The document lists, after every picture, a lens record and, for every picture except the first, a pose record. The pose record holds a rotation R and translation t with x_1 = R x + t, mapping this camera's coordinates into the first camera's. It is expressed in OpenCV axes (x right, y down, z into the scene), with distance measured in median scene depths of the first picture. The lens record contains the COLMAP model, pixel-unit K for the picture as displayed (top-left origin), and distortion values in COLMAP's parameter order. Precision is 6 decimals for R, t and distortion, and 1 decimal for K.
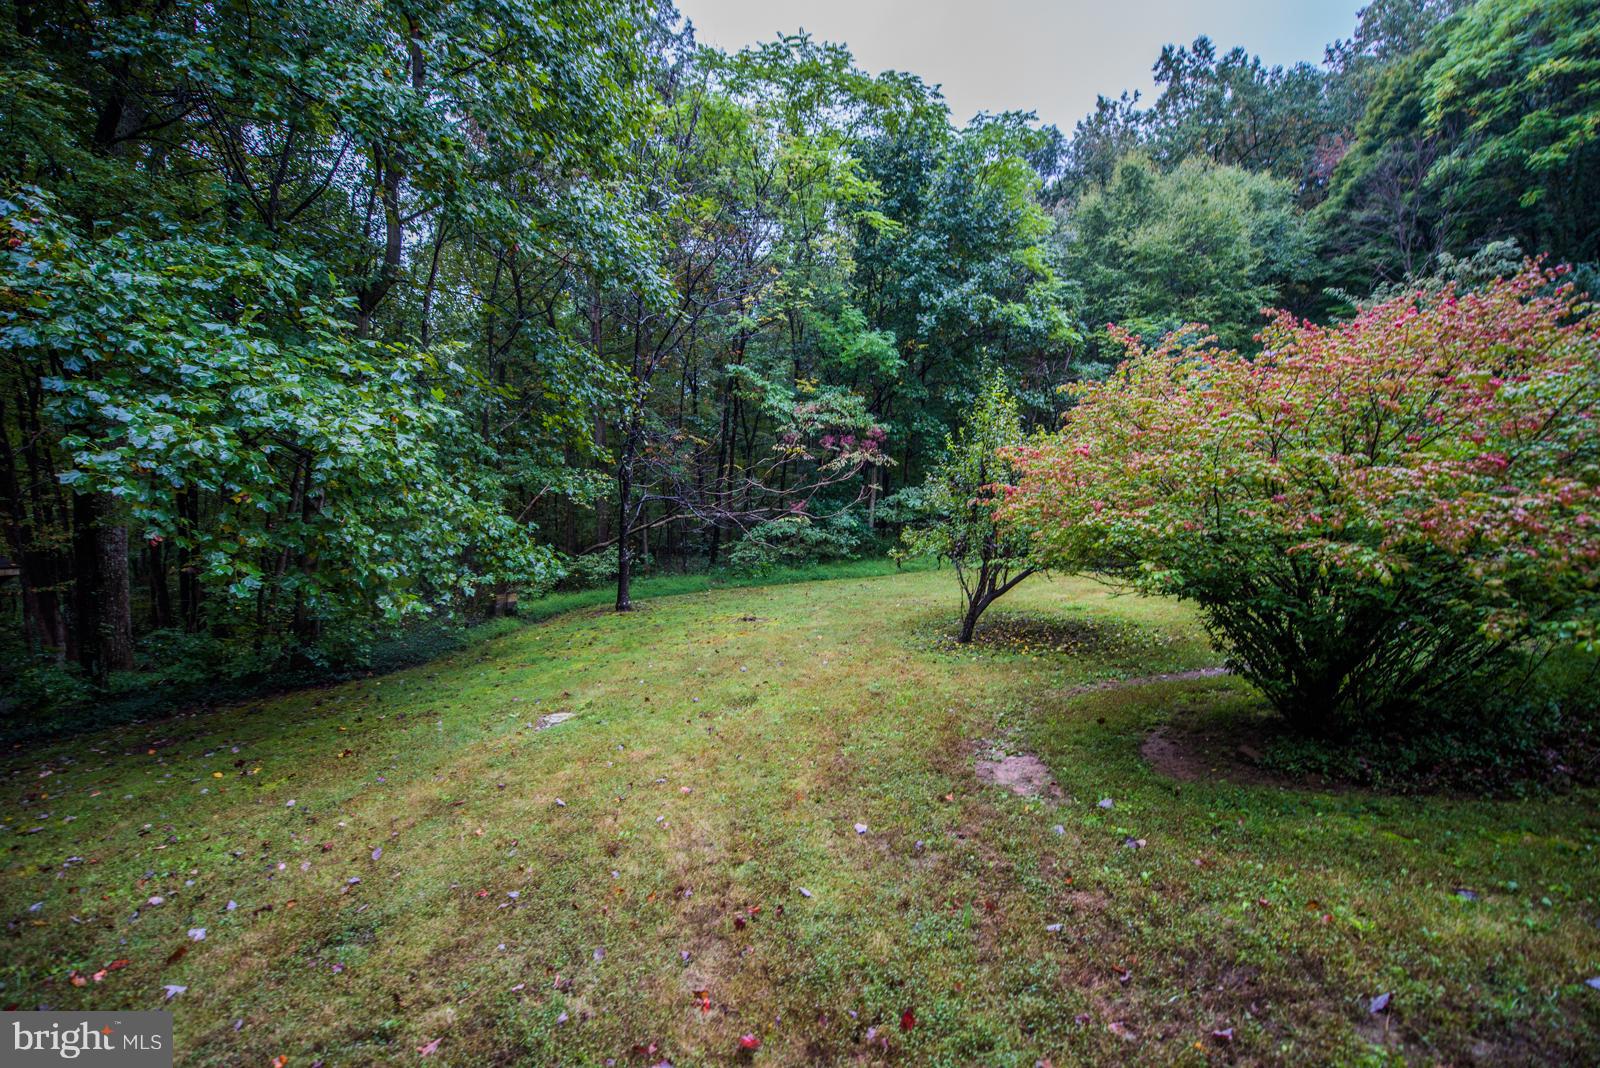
lens RADIAL K [[636.5, 0, 798.4], [0, 636.5, 532.6], [0, 0, 1]] dist [-0.015142, -0.002566]
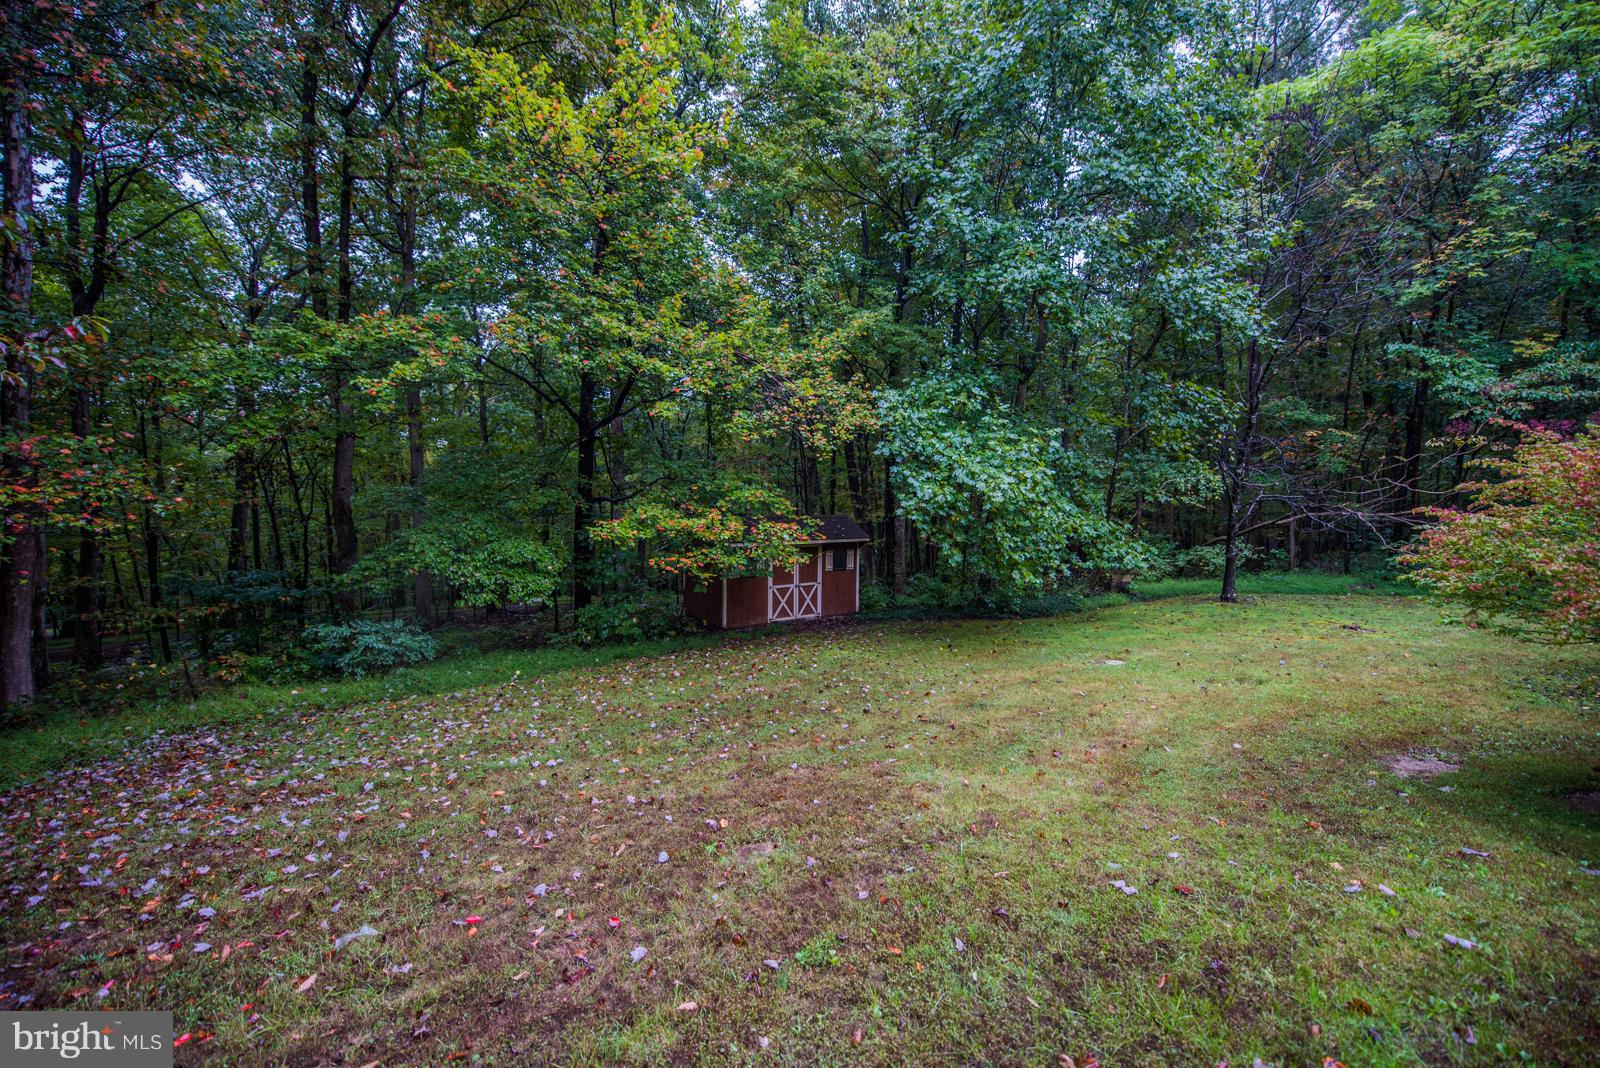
lens RADIAL K [[636.5, 0, 798.4], [0, 636.5, 532.6], [0, 0, 1]] dist [-0.015142, -0.002566]
pose [[0.561135, 0.055606, -0.825854, 0.143763], [-0.020686, 0.998371, 0.053167, -0.027286], [0.827466, -0.012750, 0.561371, -0.156168]]
